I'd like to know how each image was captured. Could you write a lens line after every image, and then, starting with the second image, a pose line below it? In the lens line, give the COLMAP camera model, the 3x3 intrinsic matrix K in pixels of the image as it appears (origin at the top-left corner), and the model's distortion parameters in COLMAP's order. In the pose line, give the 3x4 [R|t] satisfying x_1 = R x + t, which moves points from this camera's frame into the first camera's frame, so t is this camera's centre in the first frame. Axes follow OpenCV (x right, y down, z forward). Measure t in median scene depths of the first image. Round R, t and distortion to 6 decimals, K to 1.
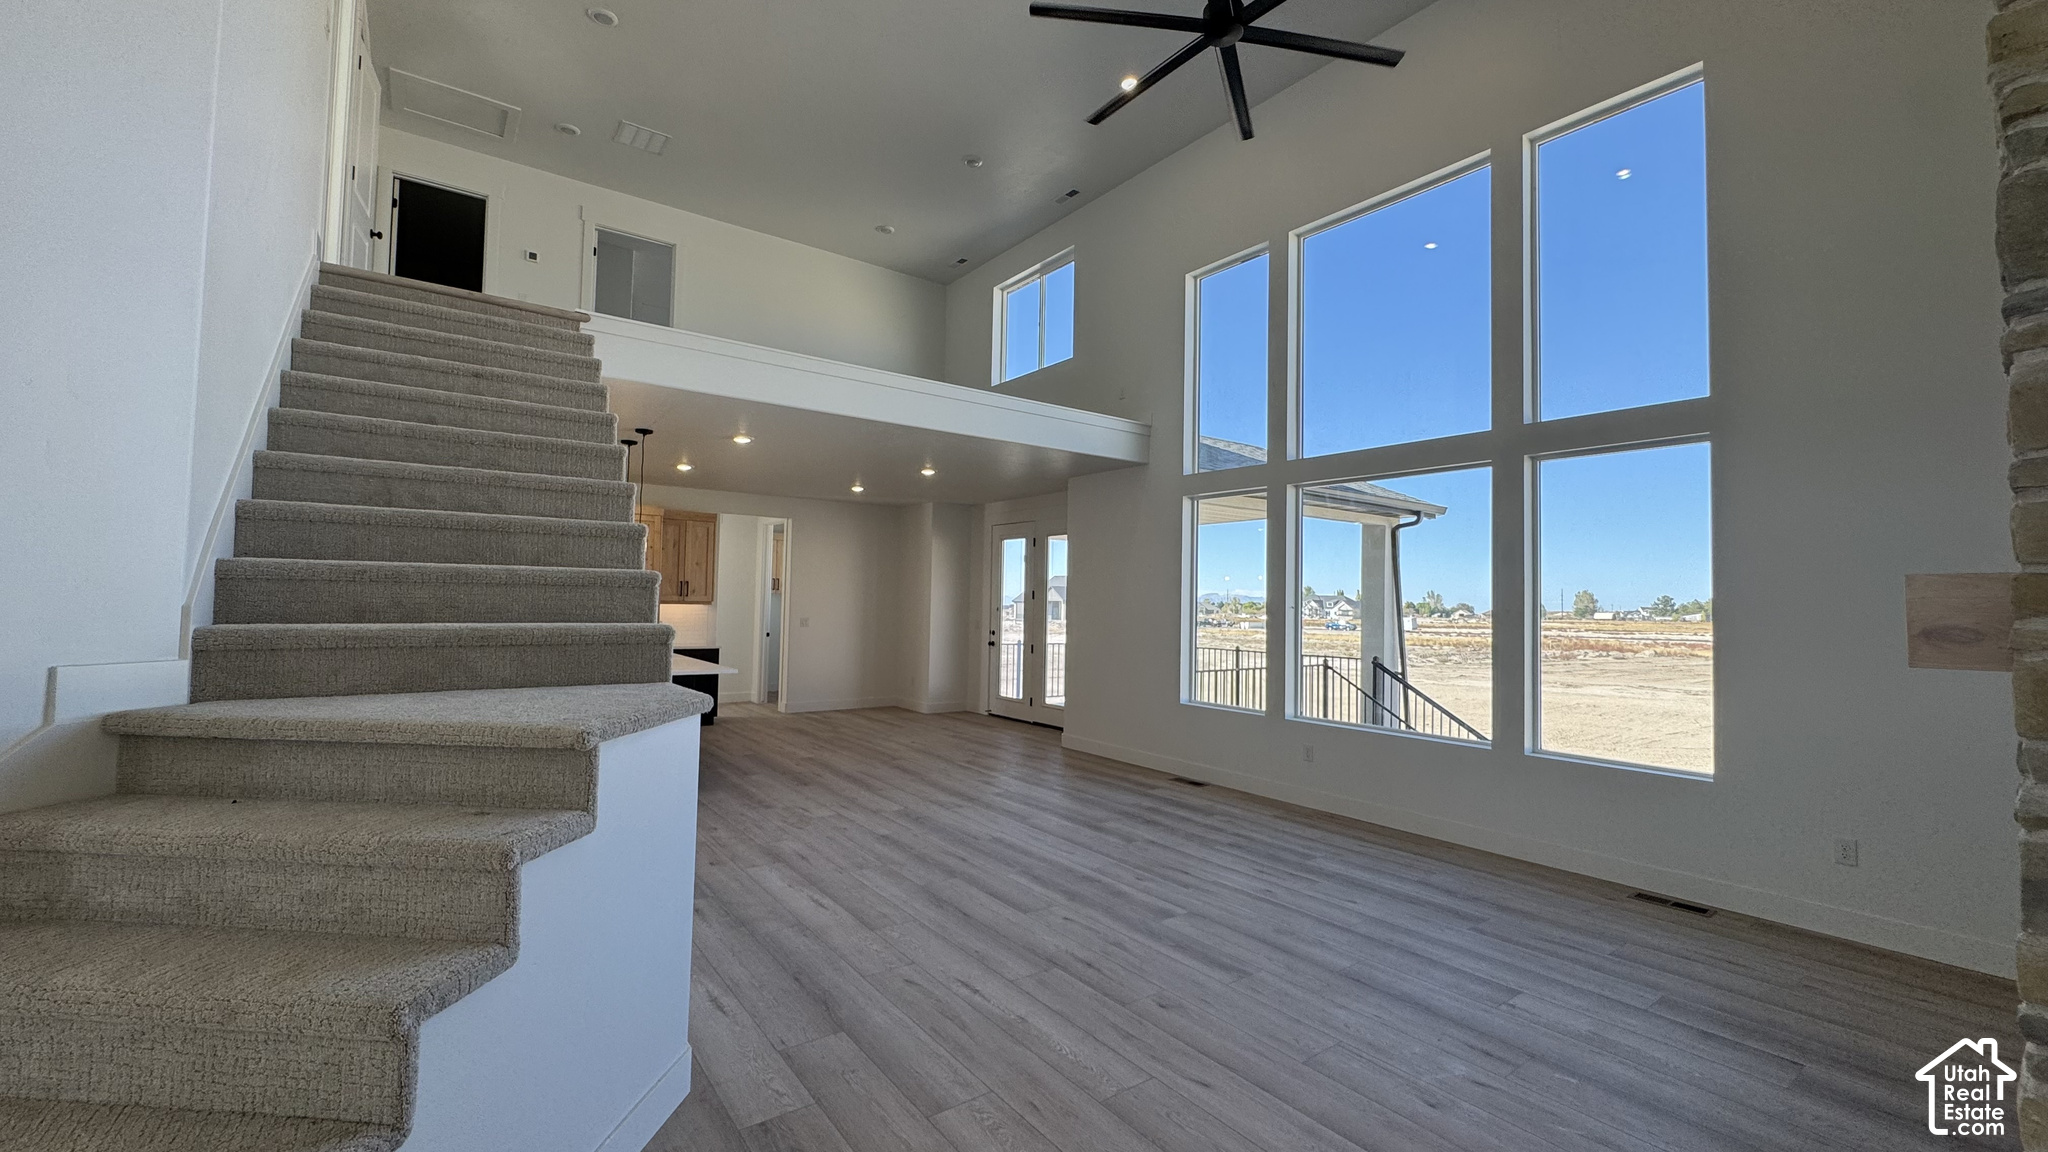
lens RADIAL K [[823.8, 0, 1019.7], [0, 823.8, 571.8], [0, 0, 1]] dist [-0.001911, 0.000131]
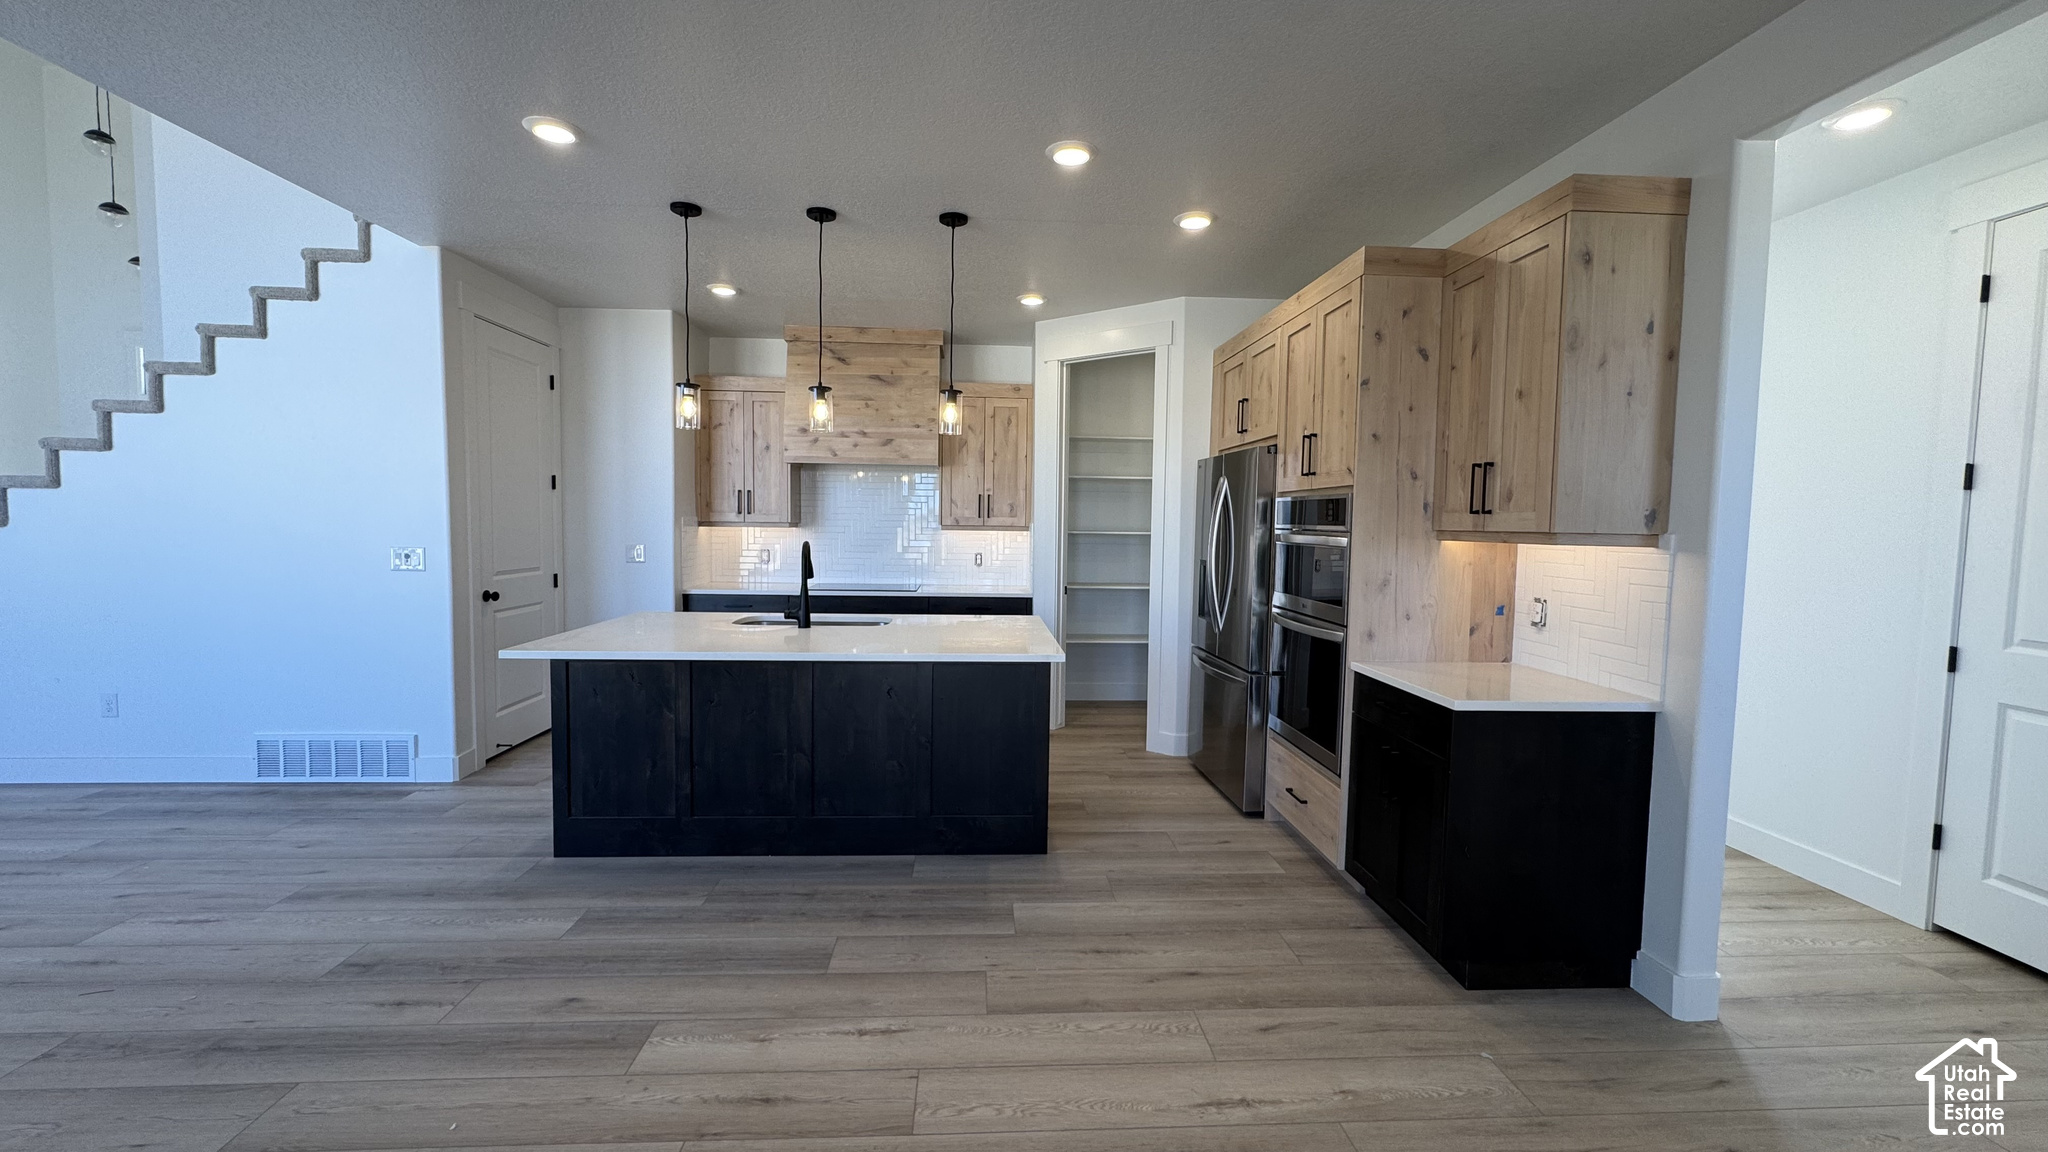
lens RADIAL K [[823.8, 0, 1028.1], [0, 823.8, 571.5], [0, 0, 1]] dist [-0.001911, 0.000131]
pose [[-0.537740, 0.021365, -0.842840, -0.138415], [0.003661, 0.999729, 0.023007, 0.081945], [0.843103, 0.009286, -0.537673, 1.964003]]
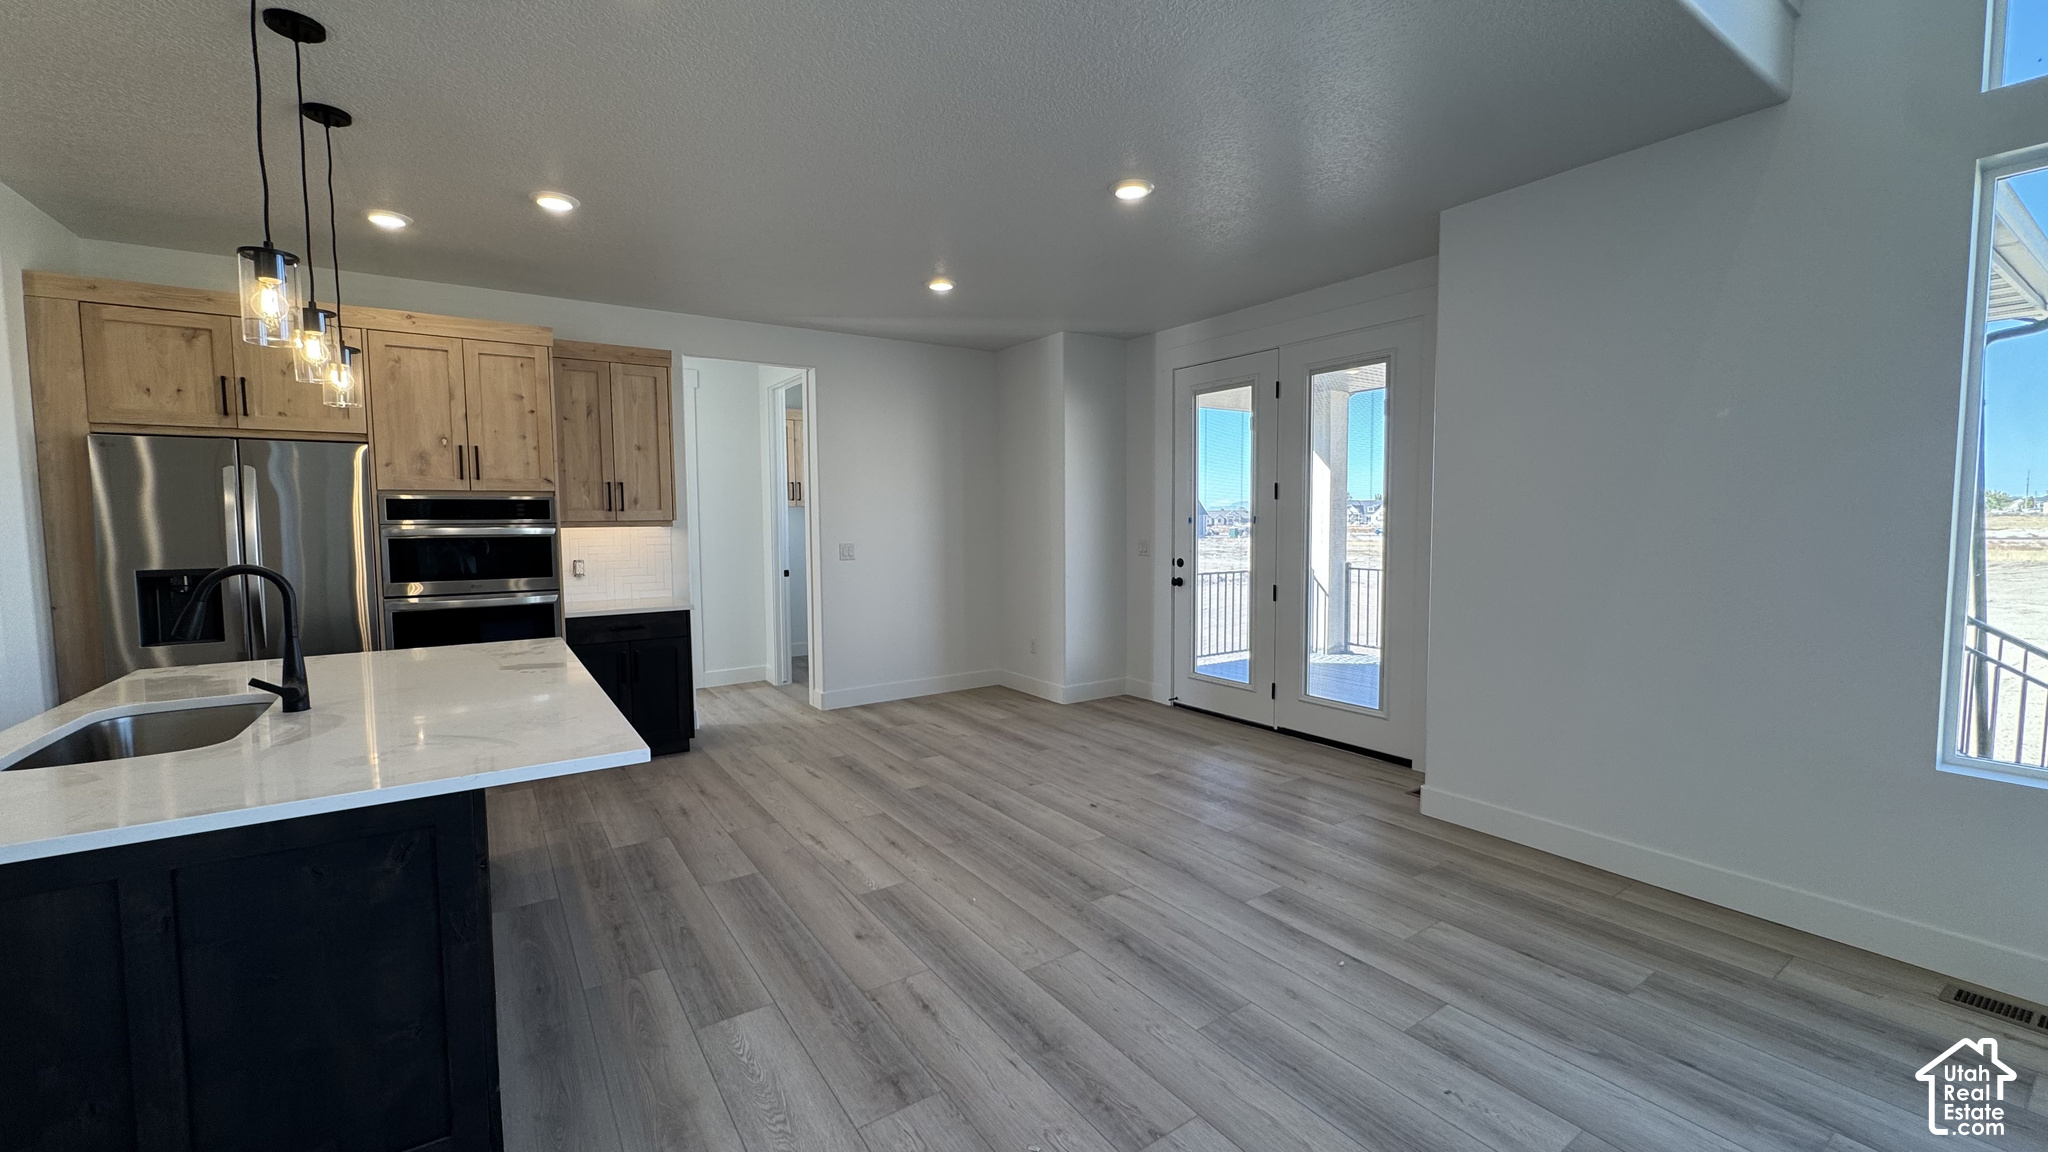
lens RADIAL K [[823.8, 0, 1027.8], [0, 823.8, 576.2], [0, 0, 1]] dist [-0.001911, 0.000131]
pose [[0.999381, -0.025716, -0.023999, -0.263823], [0.028182, 0.993664, 0.108801, 0.040812], [0.021049, -0.109410, 0.993774, 0.934185]]
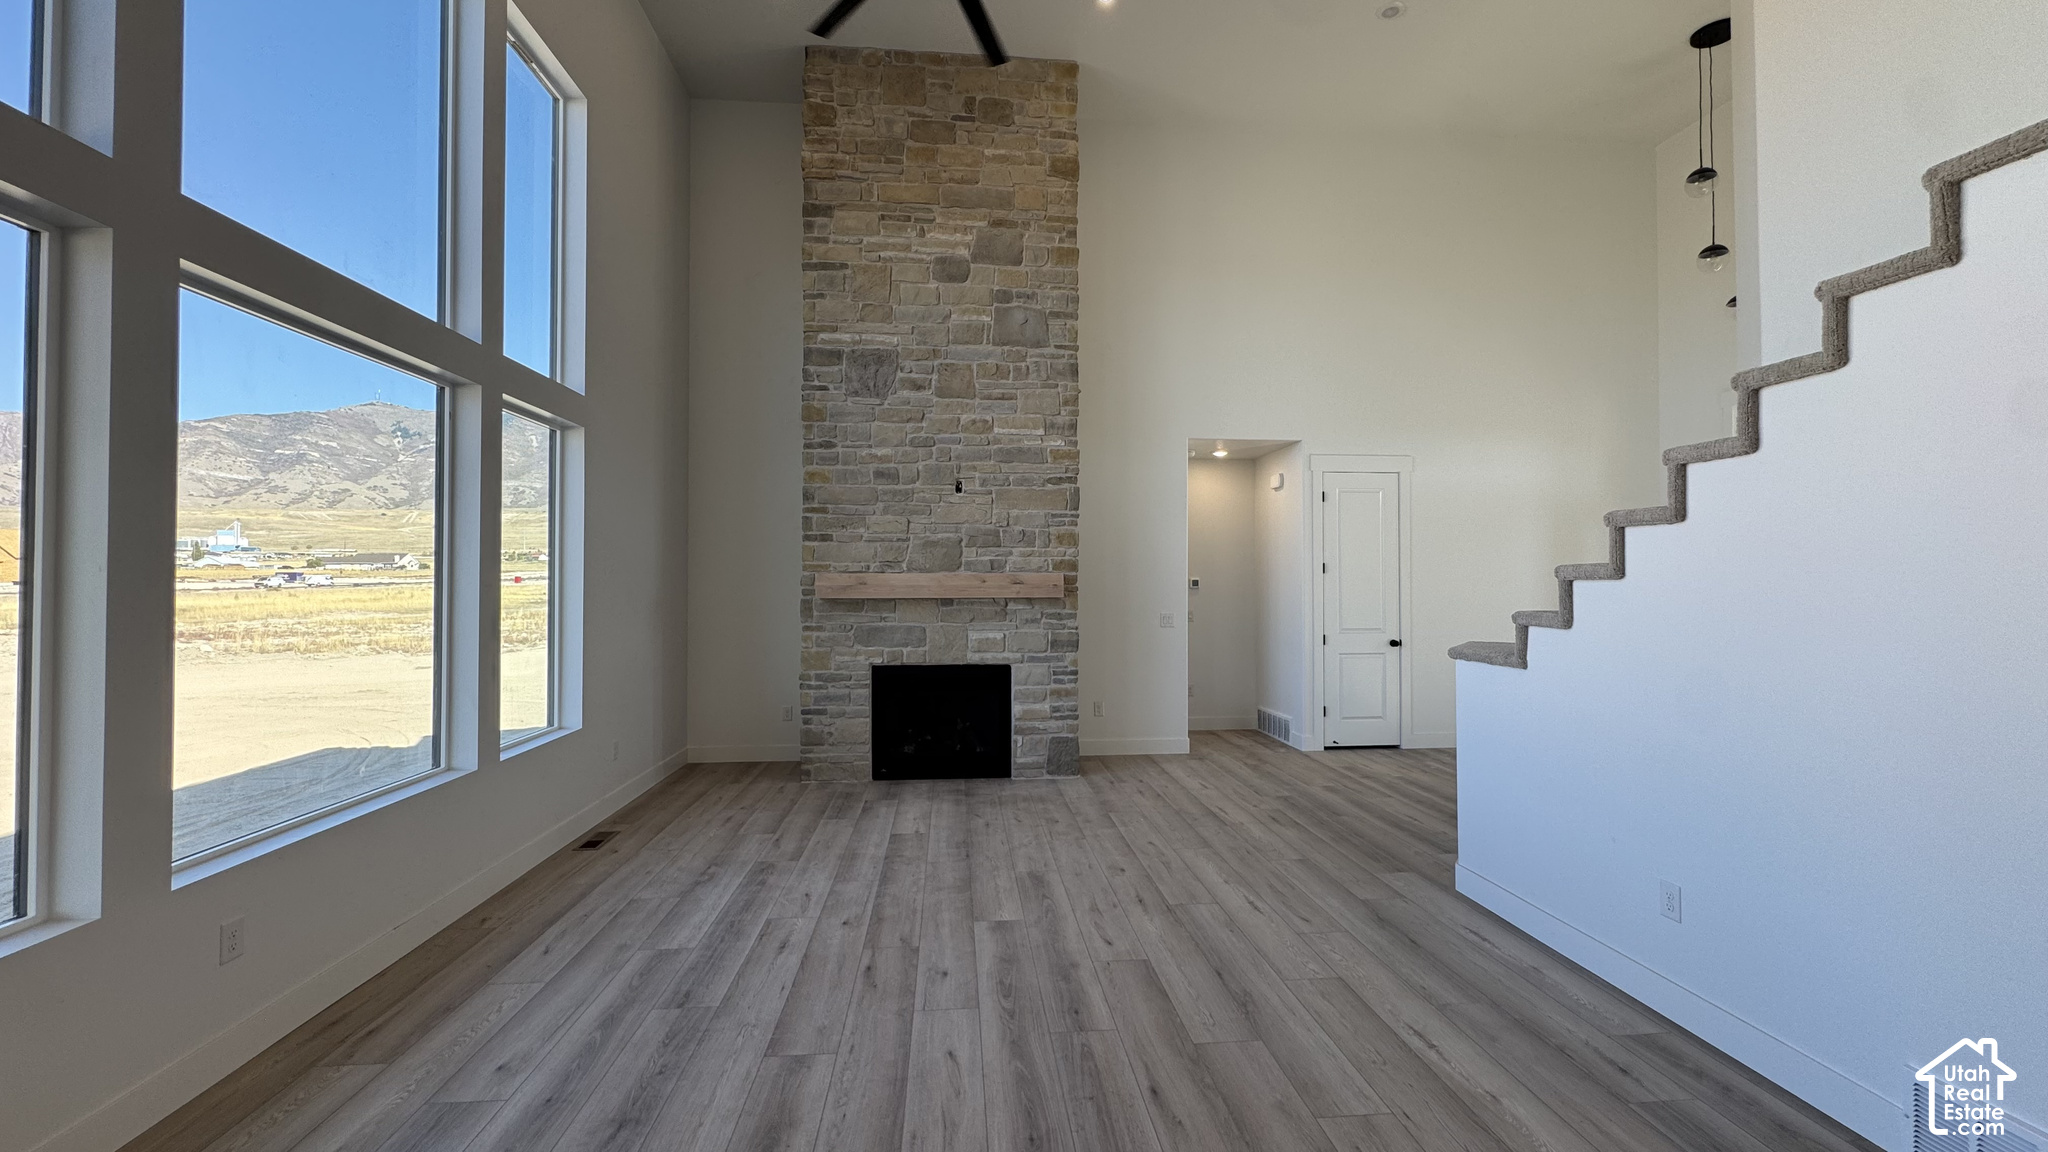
lens RADIAL K [[823.8, 0, 1029.1], [0, 823.8, 569.8], [0, 0, 1]] dist [-0.001911, 0.000131]
pose [[-0.861726, -0.012323, 0.507225, -0.244858], [-0.035765, 0.998694, -0.036497, 0.043709], [-0.506113, -0.049591, -0.861041, 1.428993]]
